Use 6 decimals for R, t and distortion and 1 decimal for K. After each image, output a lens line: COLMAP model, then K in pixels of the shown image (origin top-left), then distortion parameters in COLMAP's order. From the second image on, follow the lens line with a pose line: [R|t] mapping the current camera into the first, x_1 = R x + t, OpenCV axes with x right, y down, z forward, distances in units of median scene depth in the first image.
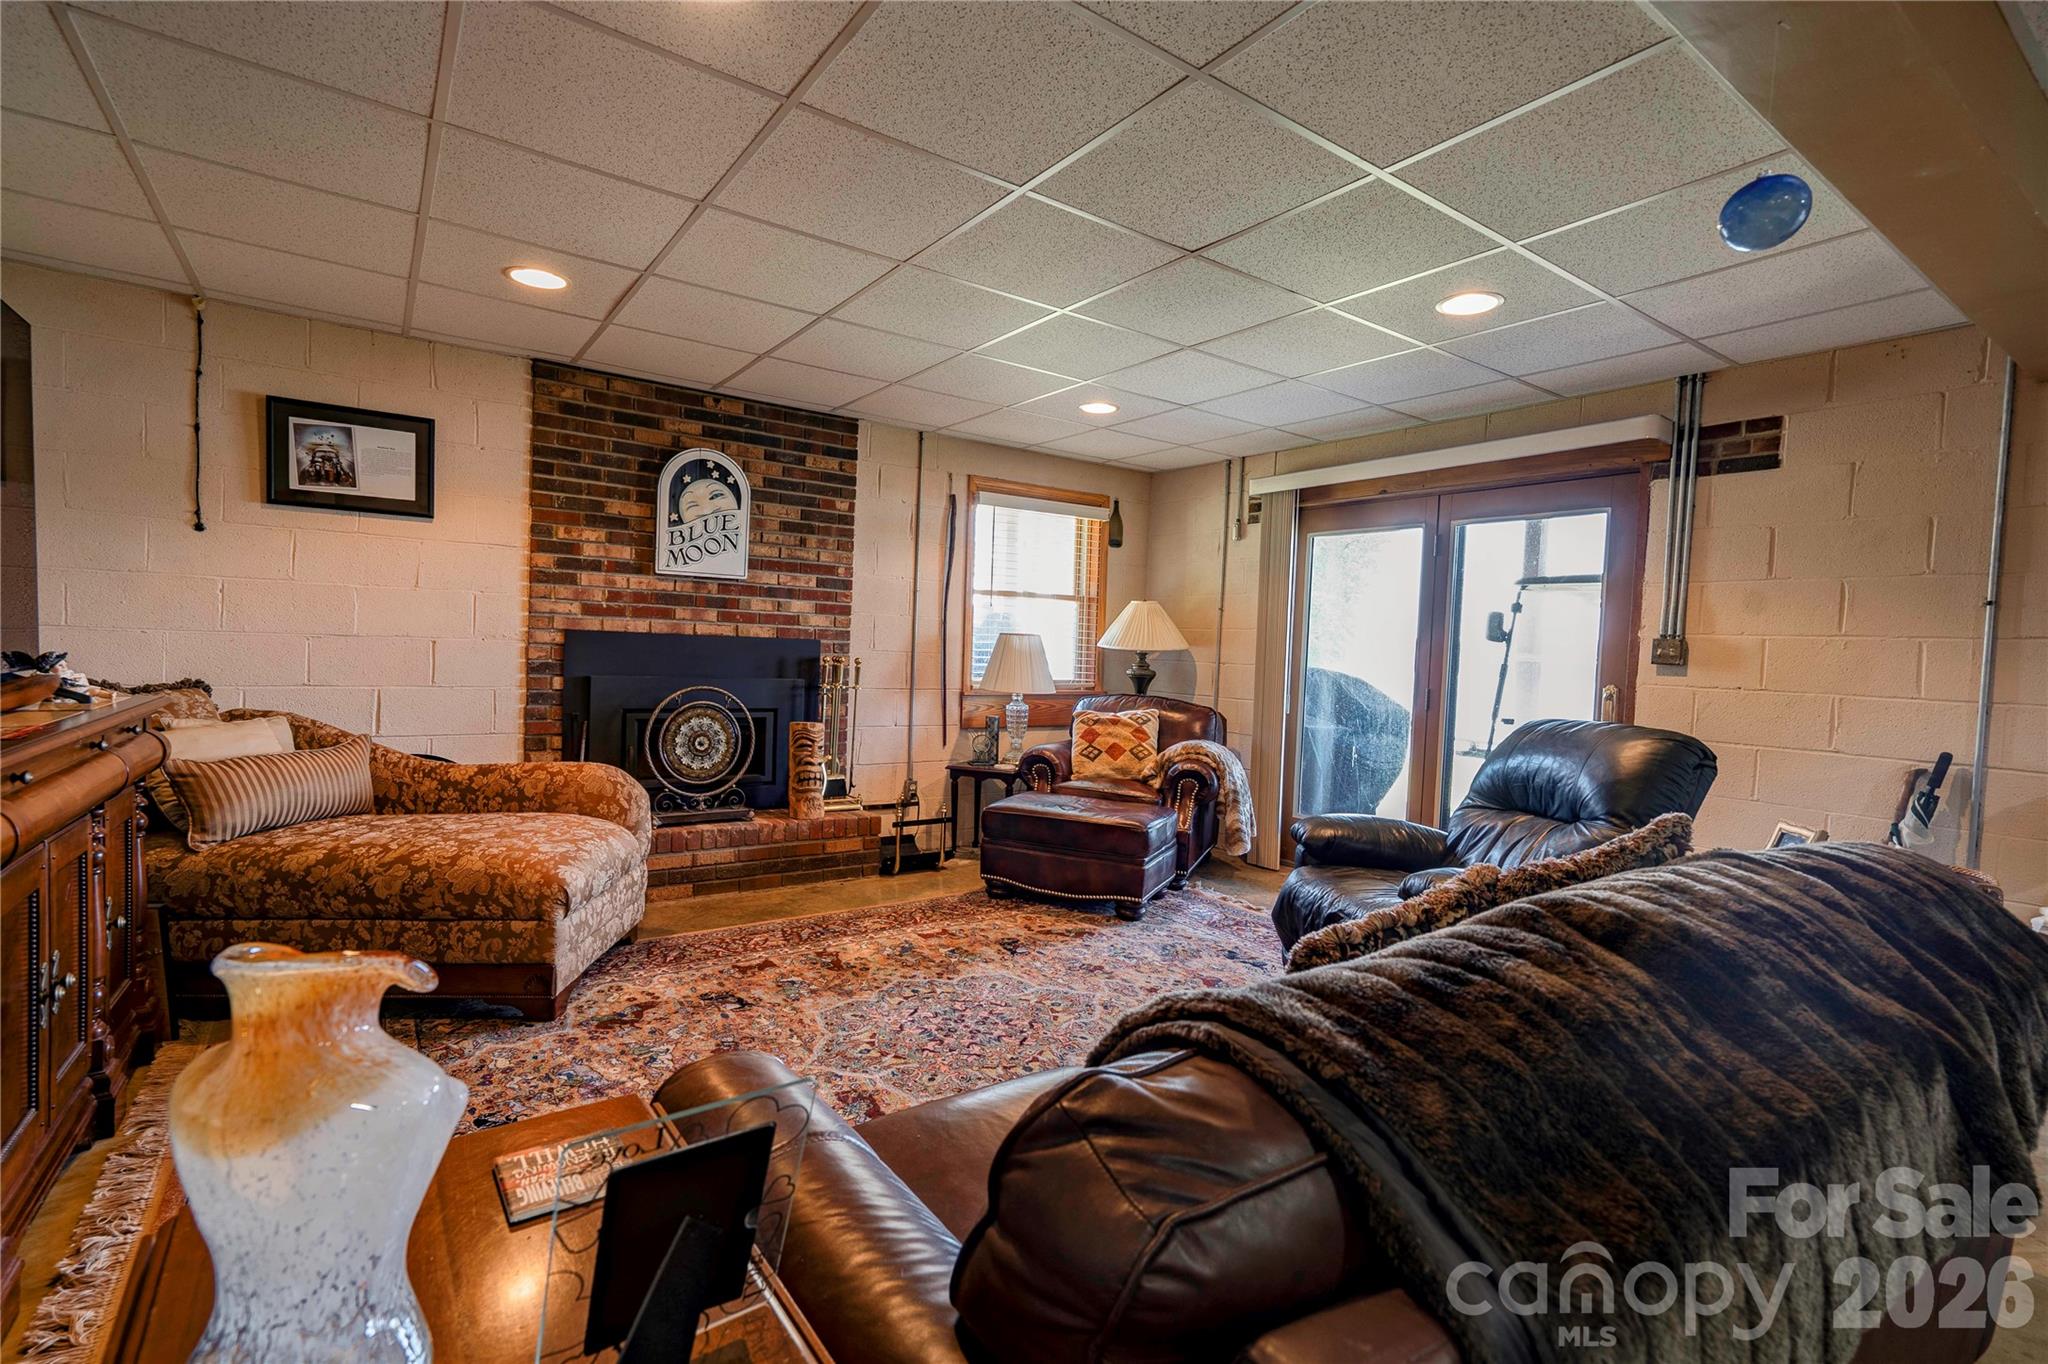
lens RADIAL K [[939.5, 0, 1023.5], [0, 939.5, 683.6], [0, 0, 1]] dist [-0.005991, 0.010293]
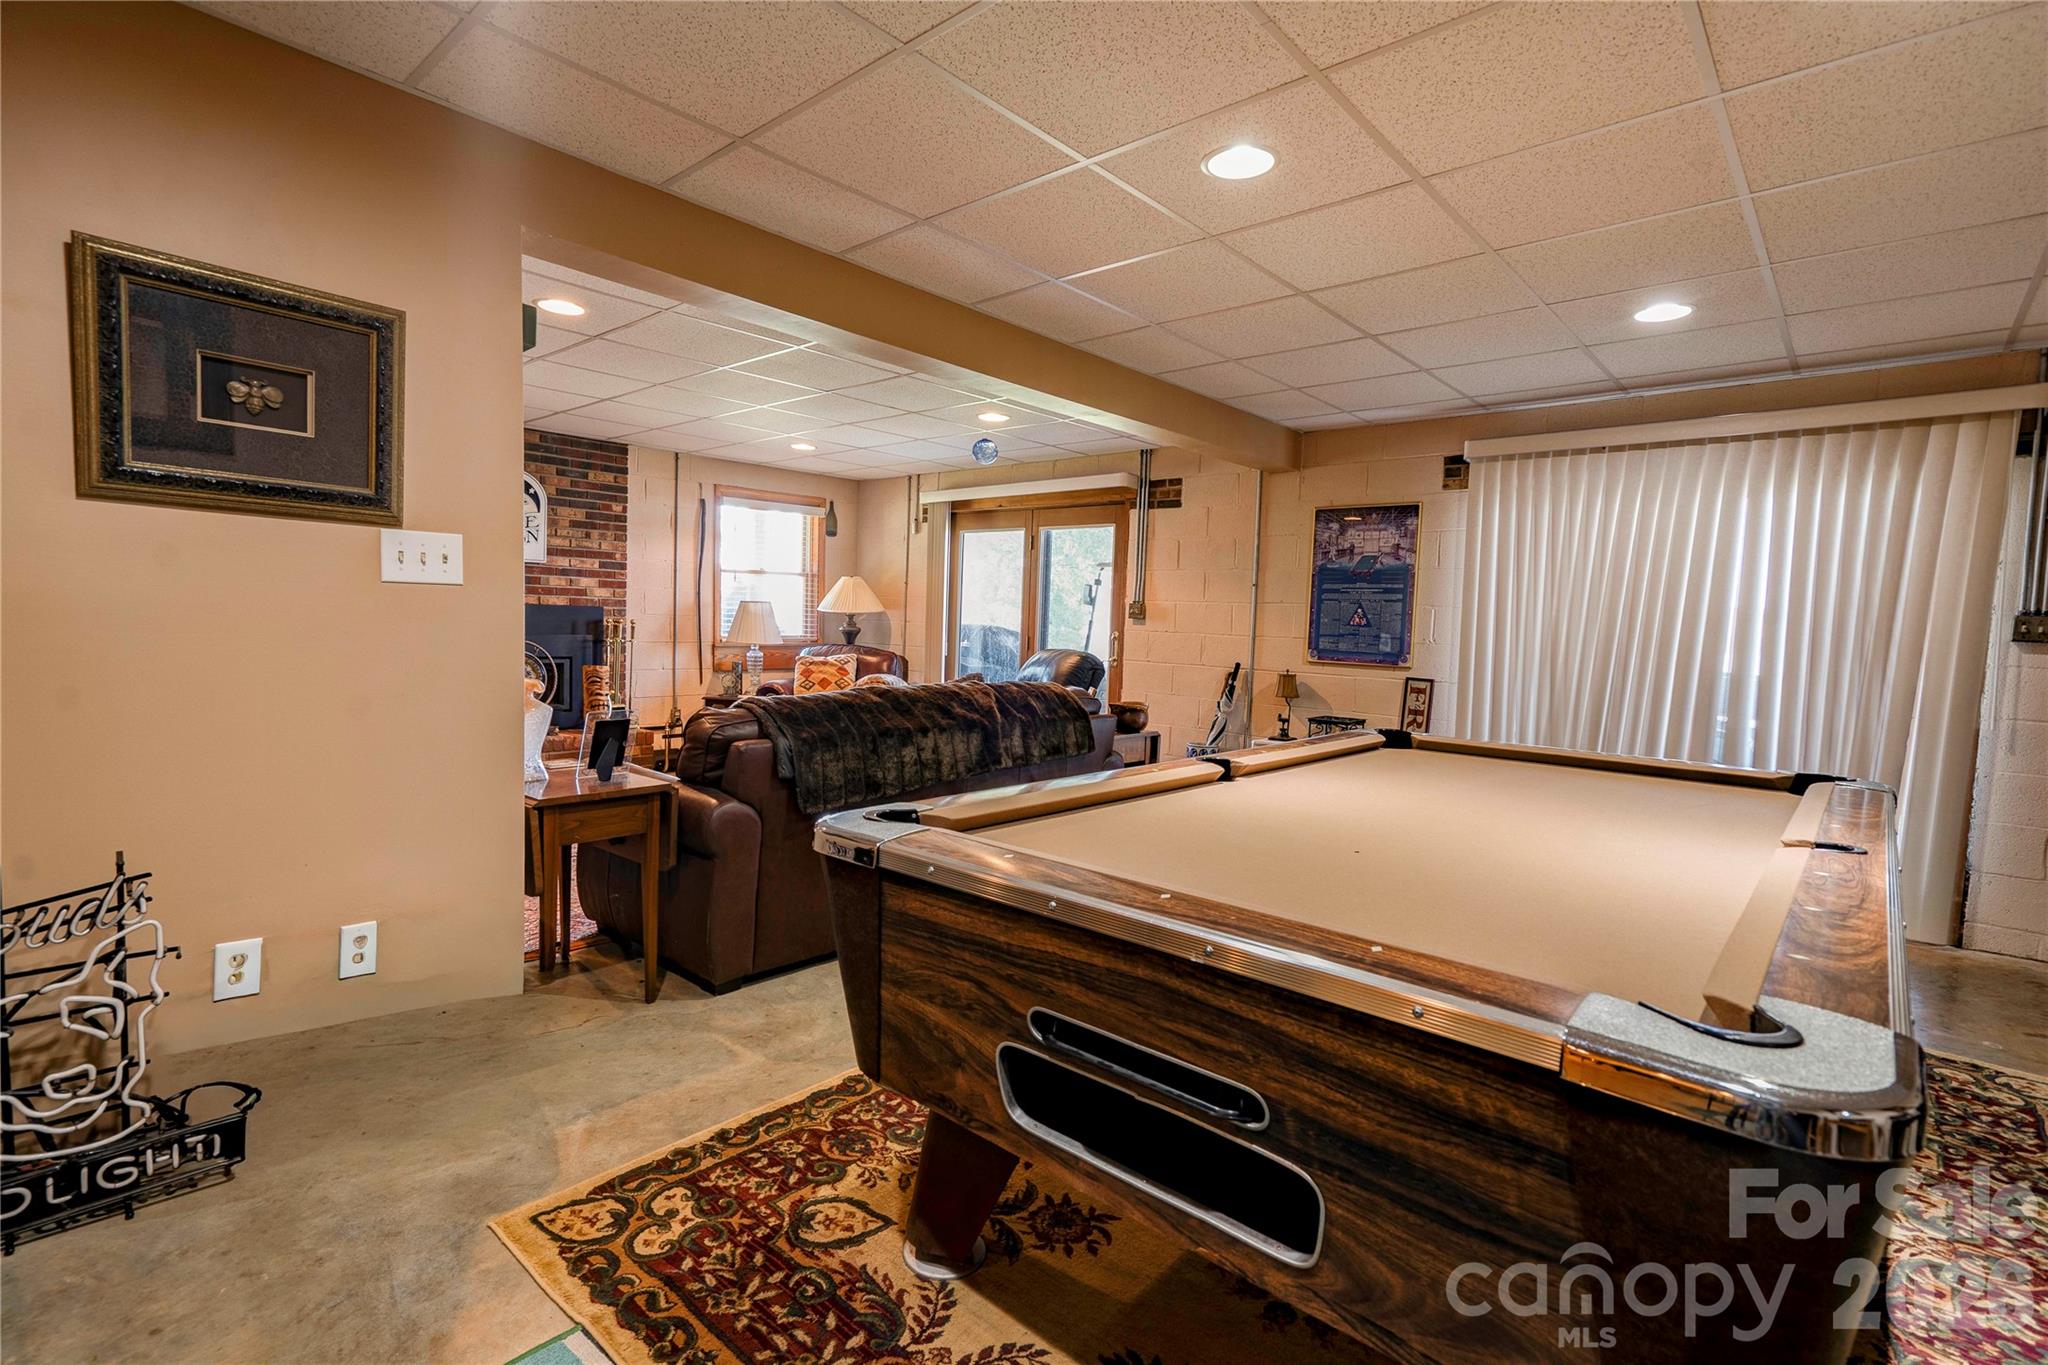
lens RADIAL K [[939.5, 0, 1006.7], [0, 939.5, 680.1], [0, 0, 1]] dist [-0.005991, 0.010293]
pose [[0.977306, -0.021836, 0.210705, 0.072593], [0.014483, 0.999233, 0.036380, 0.020603], [-0.211338, -0.032503, 0.976873, -0.496816]]
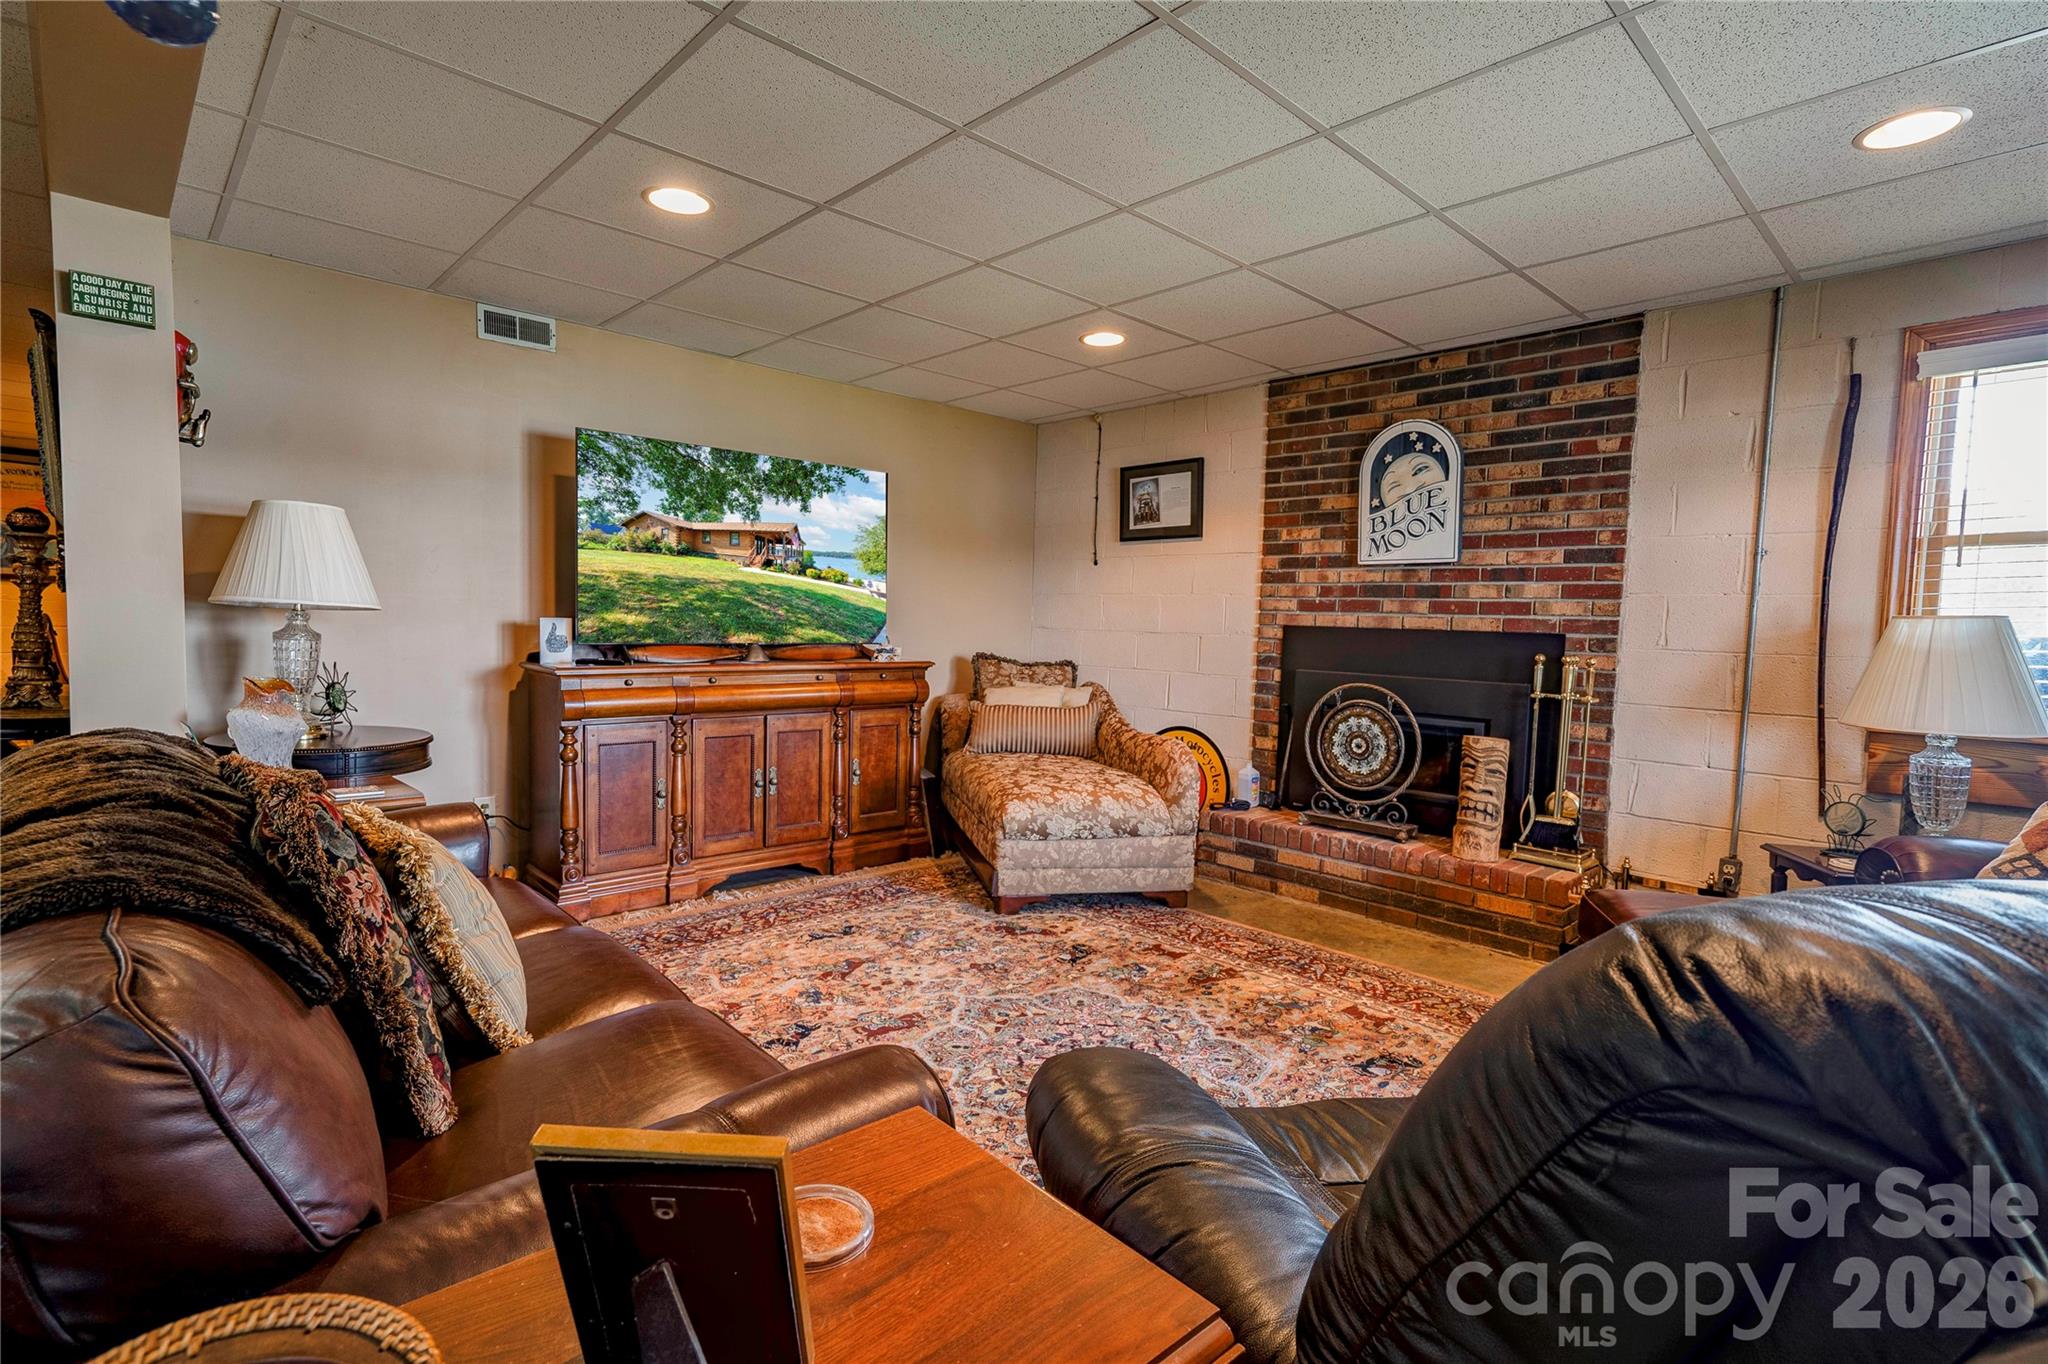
lens RADIAL K [[939.5, 0, 950.6], [0, 939.5, 679.9], [0, 0, 1]] dist [-0.005991, 0.010293]
pose [[0.132003, 0.032020, -0.990732, 0.482698], [-0.058794, 0.997971, 0.024420, 0.000381], [0.989504, 0.055025, 0.133618, 0.449765]]
